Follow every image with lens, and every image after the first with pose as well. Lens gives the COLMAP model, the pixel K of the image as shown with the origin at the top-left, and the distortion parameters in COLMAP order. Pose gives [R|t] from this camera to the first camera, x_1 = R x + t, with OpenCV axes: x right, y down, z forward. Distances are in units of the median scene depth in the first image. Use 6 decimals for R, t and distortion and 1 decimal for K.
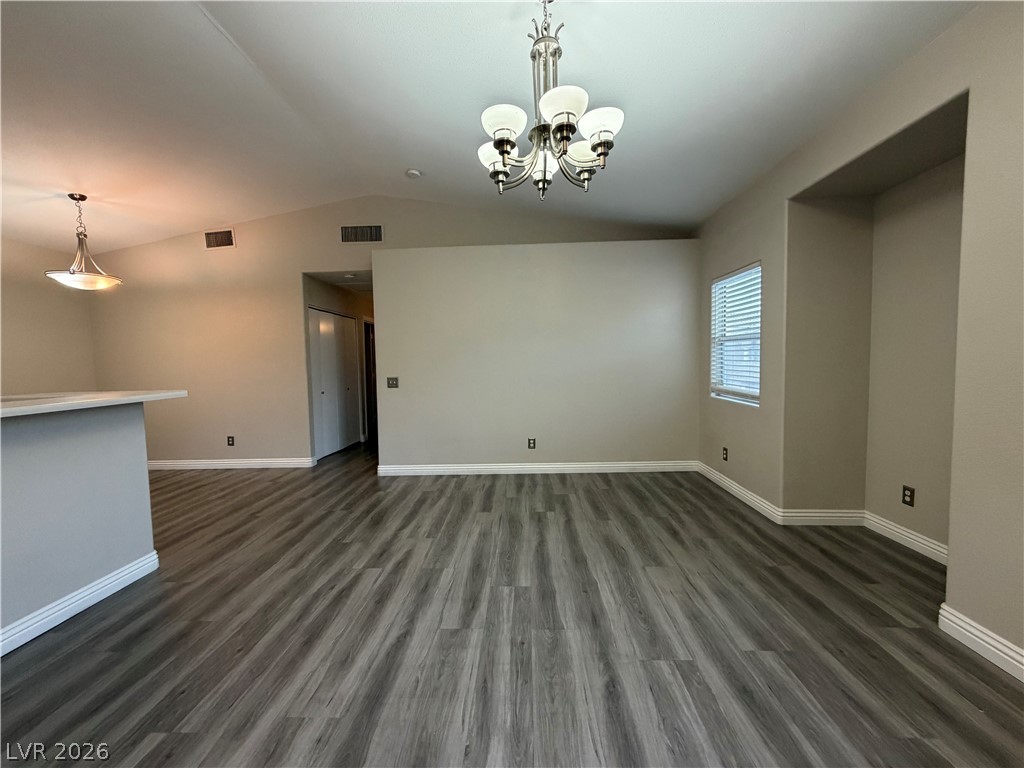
lens RADIAL K [[407.9, 0, 509.5], [0, 407.9, 386.1], [0, 0, 1]] dist [-0.000708, 0.000293]
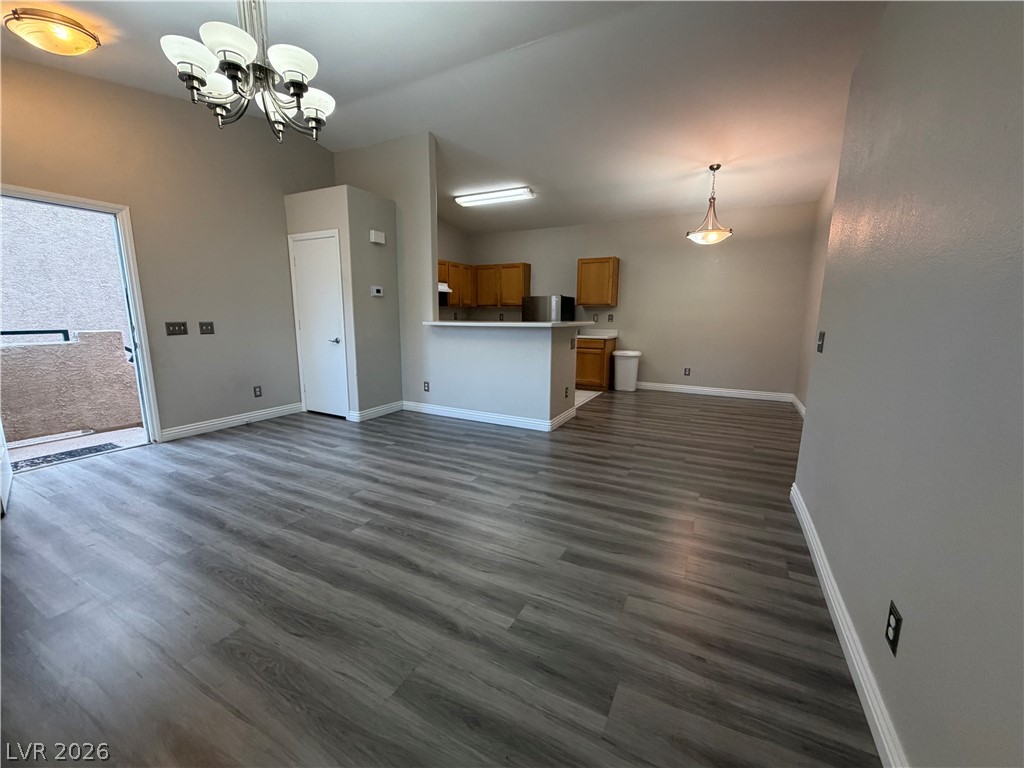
lens RADIAL K [[407.9, 0, 509.0], [0, 407.9, 385.4], [0, 0, 1]] dist [-0.000708, 0.000293]
pose [[-0.435456, 0.177703, -0.882496, 0.594639], [-0.049369, 0.974133, 0.220516, -0.083375], [0.898855, 0.139593, -0.415419, 1.460245]]
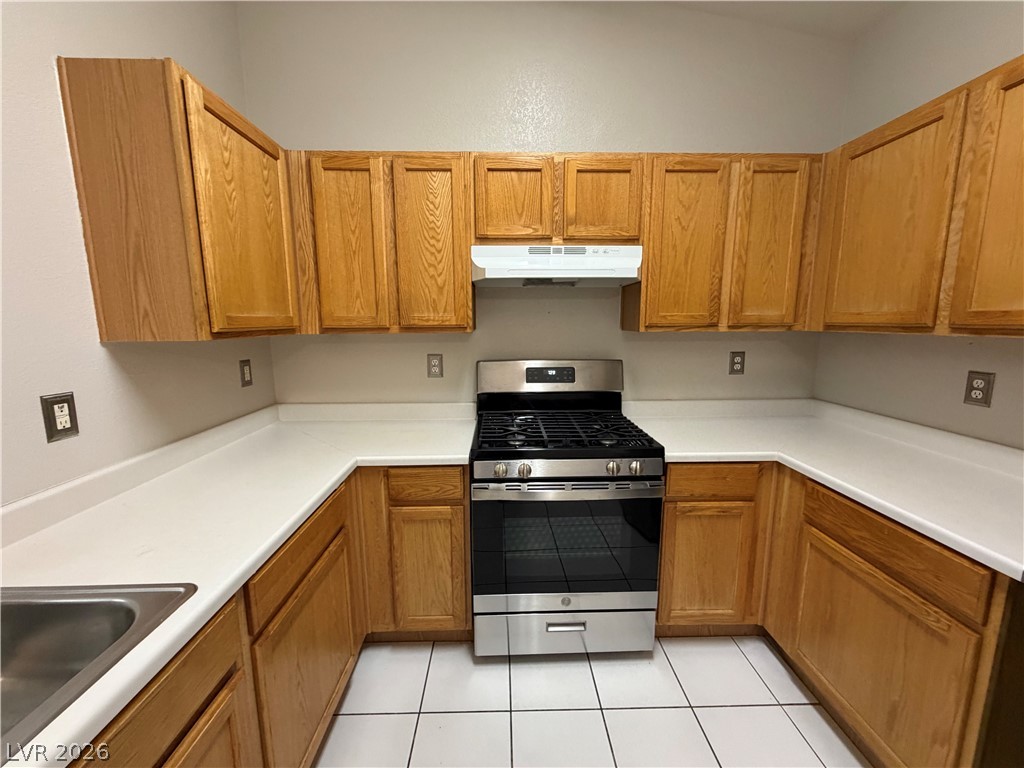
lens RADIAL K [[407.9, 0, 509.1], [0, 407.9, 385.3], [0, 0, 1]] dist [-0.000708, 0.000293]
pose [[-0.997495, 0.037257, -0.060137, -1.344808], [0.023331, 0.975773, 0.217537, -0.050280], [0.066785, 0.215589, -0.974198, 0.636022]]
